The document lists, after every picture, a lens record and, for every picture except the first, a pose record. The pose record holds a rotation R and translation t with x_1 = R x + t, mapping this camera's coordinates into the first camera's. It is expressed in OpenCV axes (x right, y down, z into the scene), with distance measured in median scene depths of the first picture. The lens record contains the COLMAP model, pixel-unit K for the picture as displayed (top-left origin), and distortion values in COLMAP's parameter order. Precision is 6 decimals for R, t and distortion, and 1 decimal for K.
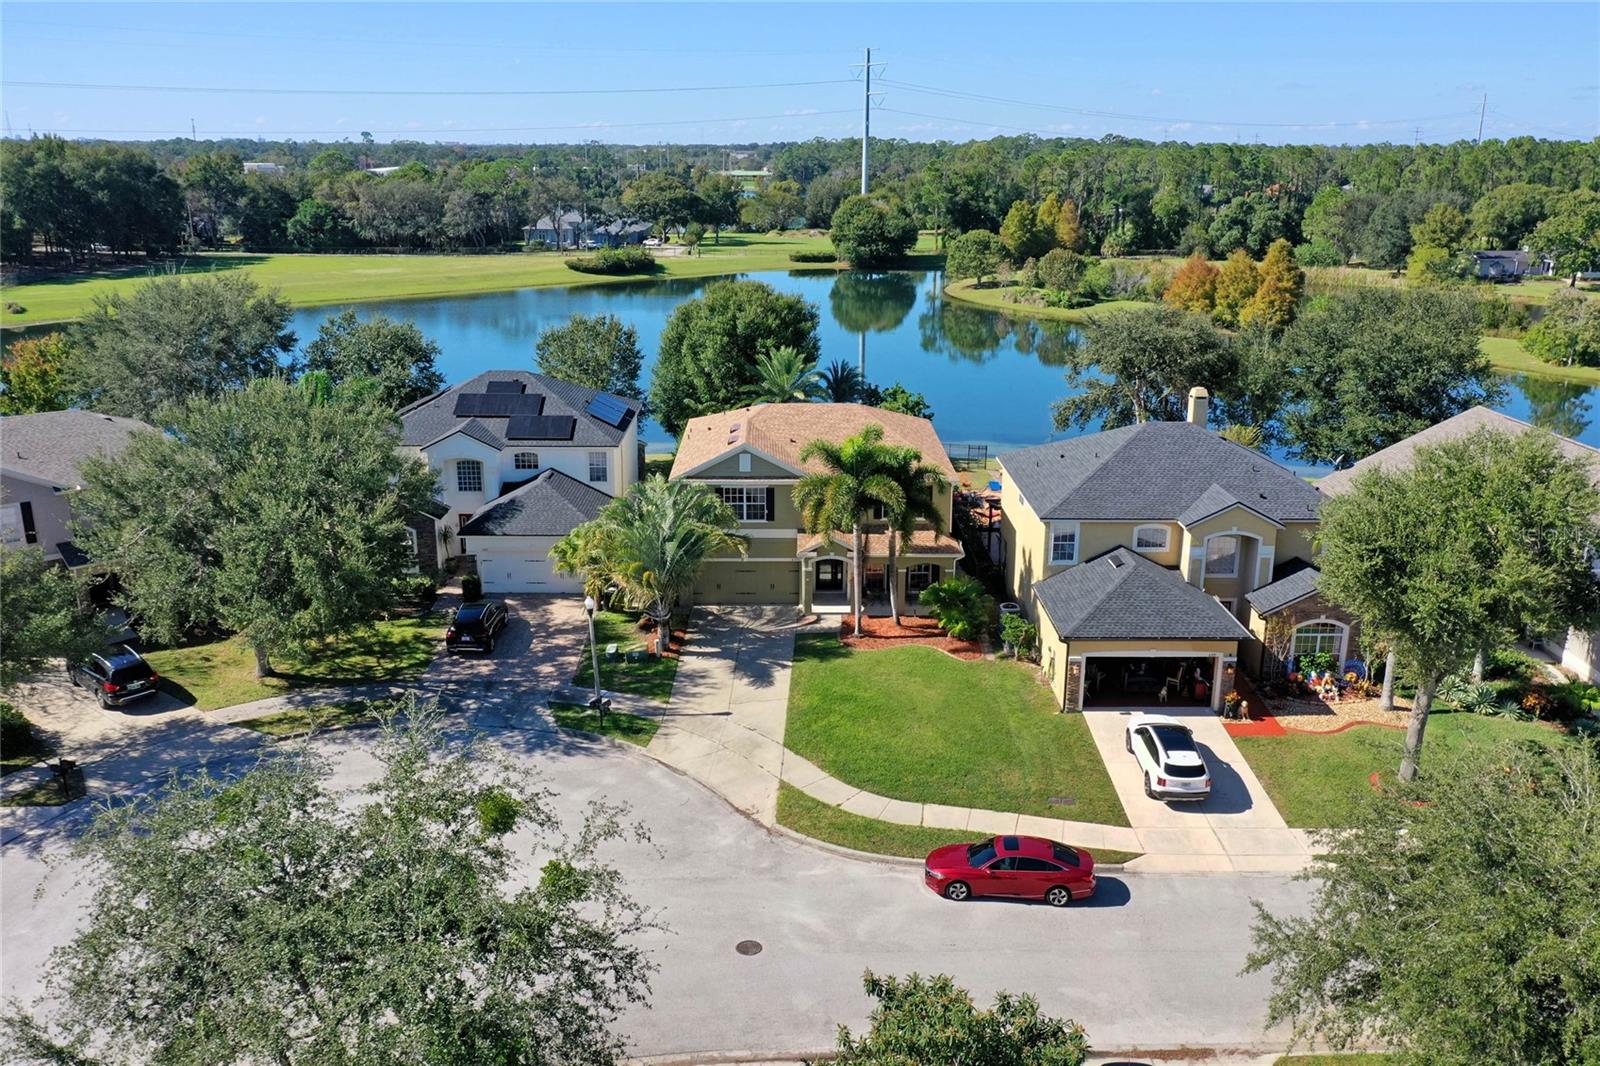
lens RADIAL K [[1285.3, 0, 805.5], [0, 1285.3, 535.2], [0, 0, 1]] dist [0.008840, -0.002669]
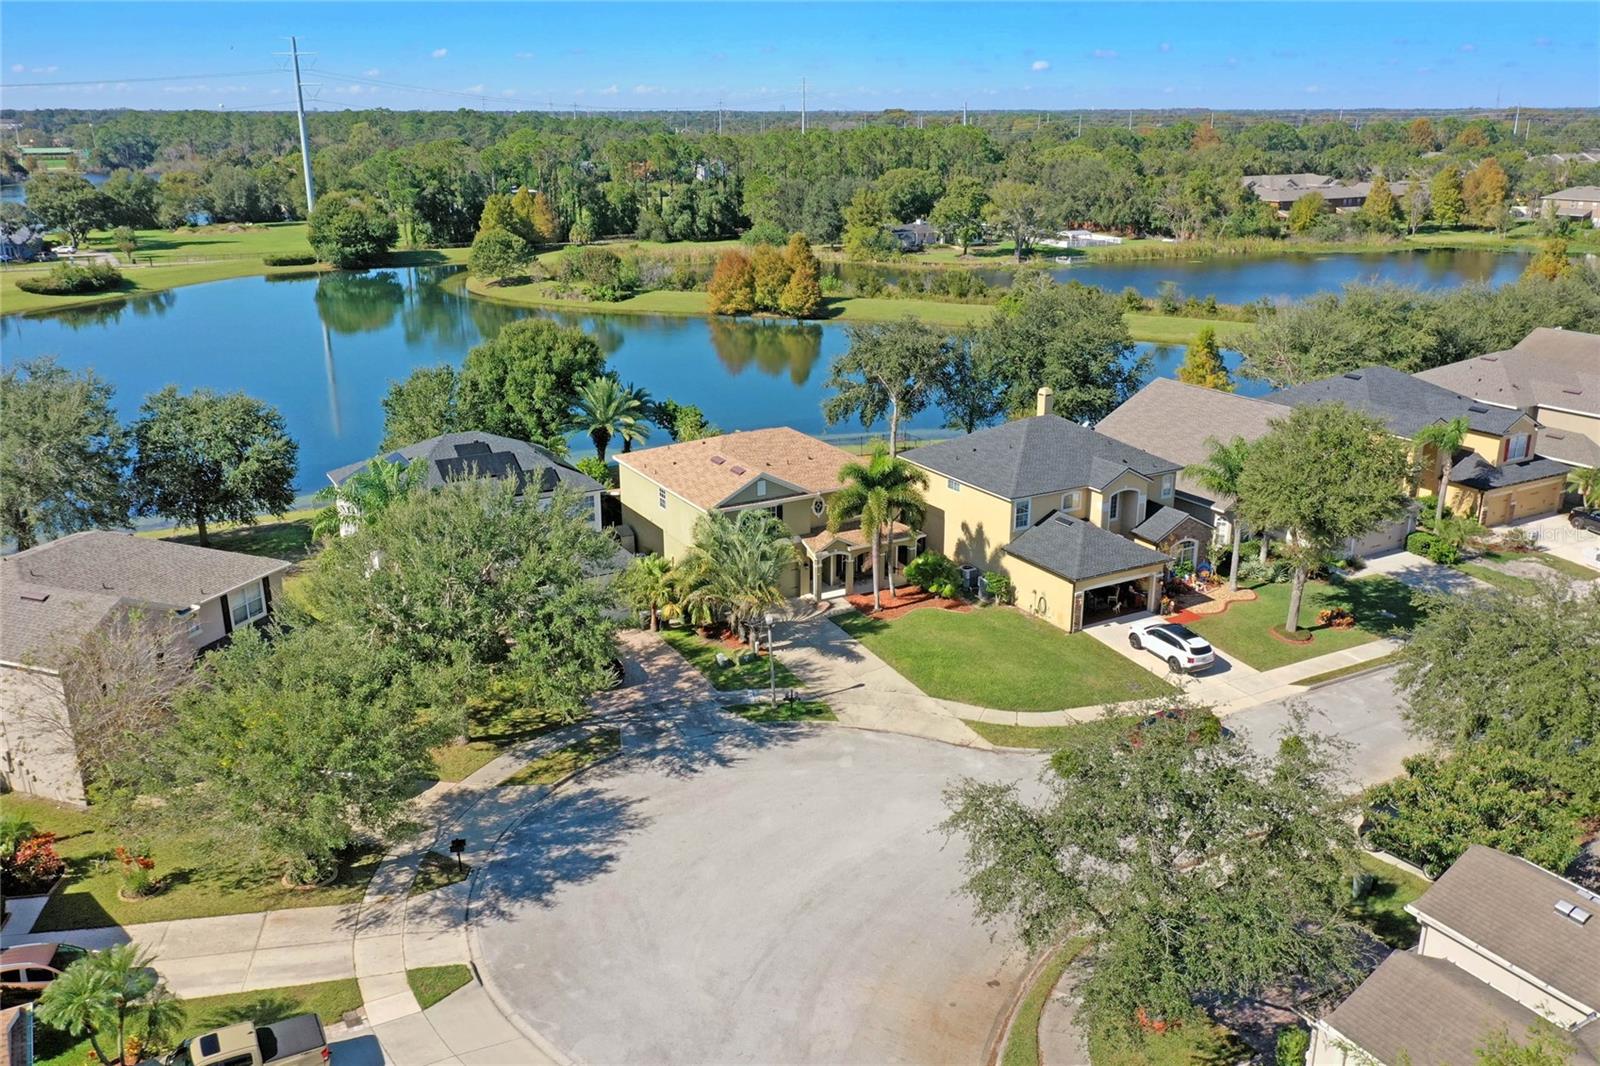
lens RADIAL K [[1277.5, 0, 797.6], [0, 1277.5, 535.7], [0, 0, 1]] dist [0.008513, -0.000734]
pose [[0.874278, -0.156605, 0.459471, -0.569490], [0.143469, 0.987608, 0.063623, -0.082683], [-0.463740, 0.010296, 0.885911, -0.085791]]
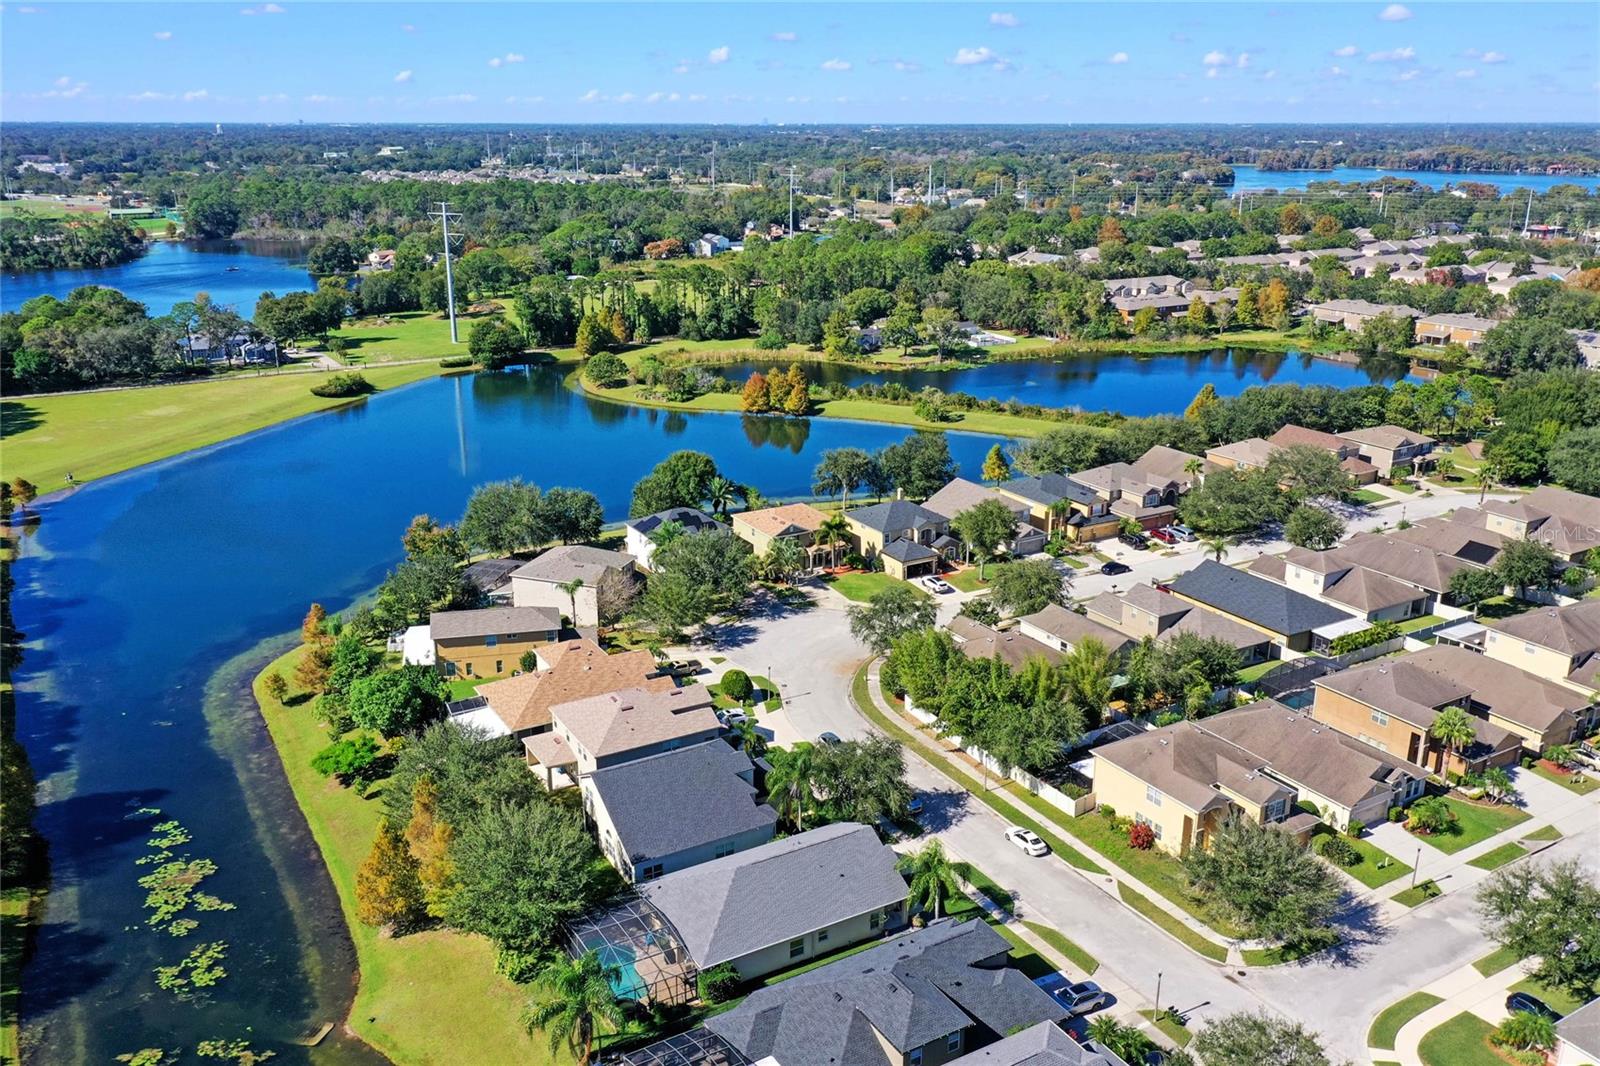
lens RADIAL K [[1281.6, 0, 799.4], [0, 1281.6, 532.2], [0, 0, 1]] dist [0.007306, -0.002138]
pose [[0.866979, -0.154037, 0.473941, -1.583470], [0.144505, 0.987876, 0.056731, -0.230752], [-0.476933, 0.019302, 0.878727, -1.907670]]
